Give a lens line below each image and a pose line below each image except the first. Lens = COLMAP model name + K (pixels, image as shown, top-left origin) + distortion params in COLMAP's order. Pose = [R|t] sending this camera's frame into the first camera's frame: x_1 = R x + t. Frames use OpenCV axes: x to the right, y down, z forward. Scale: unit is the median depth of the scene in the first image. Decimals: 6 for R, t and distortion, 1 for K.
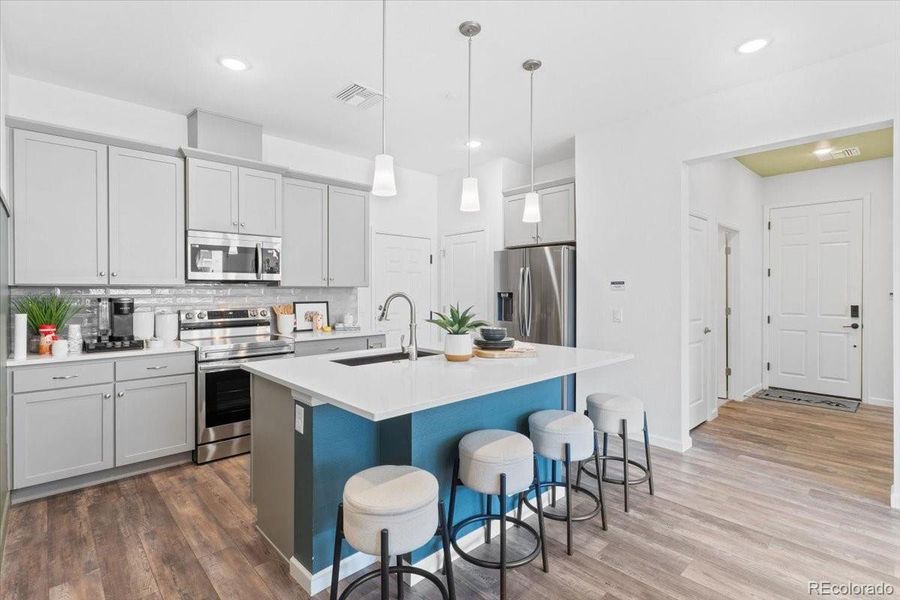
lens RADIAL K [[433.3, 0, 448.7], [0, 433.3, 285.6], [0, 0, 1]] dist [0.007530, 0.000610]
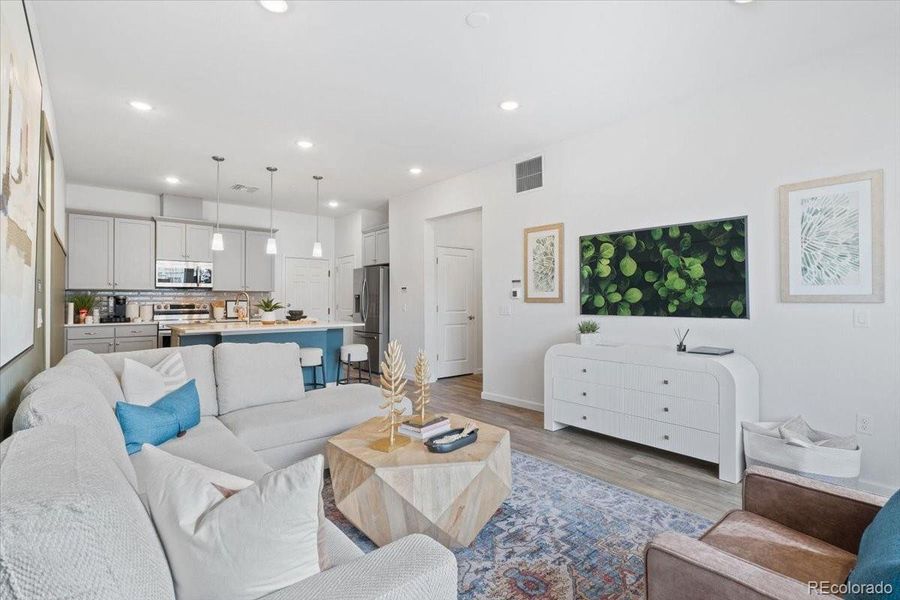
lens RADIAL K [[433.3, 0, 451.5], [0, 433.3, 291.2], [0, 0, 1]] dist [0.007530, 0.000610]
pose [[0.998018, -0.002084, -0.062897, 0.787248], [0.001395, 0.999939, -0.010989, 0.027651], [0.062916, 0.010879, 0.997960, -0.786683]]
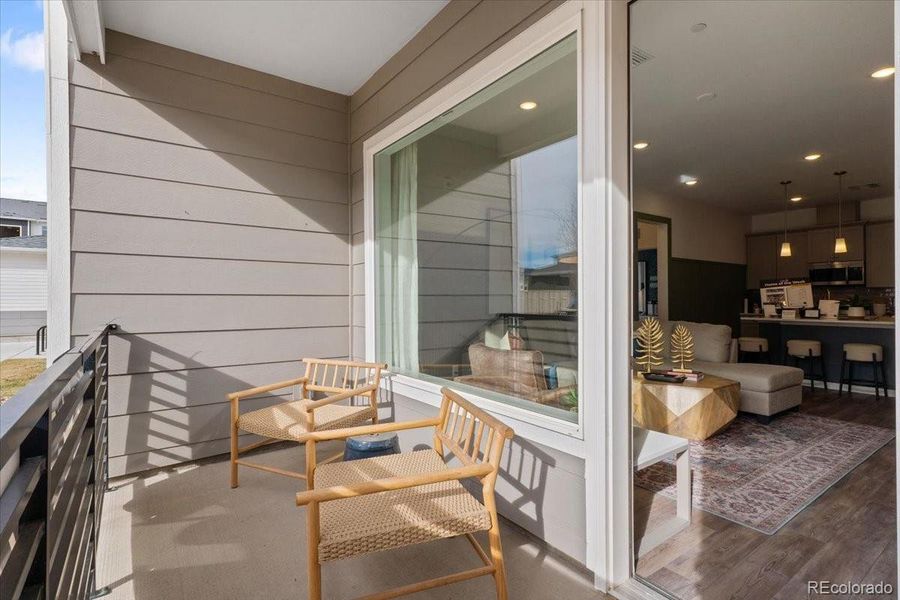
lens RADIAL K [[433.3, 0, 448.4], [0, 433.3, 297.5], [0, 0, 1]] dist [0.007530, 0.000610]
pose [[-0.133595, -0.002696, -0.991032, 1.852466], [0.000074, 0.999996, -0.002730, 0.054866], [0.991036, -0.000438, -0.133594, -0.516298]]
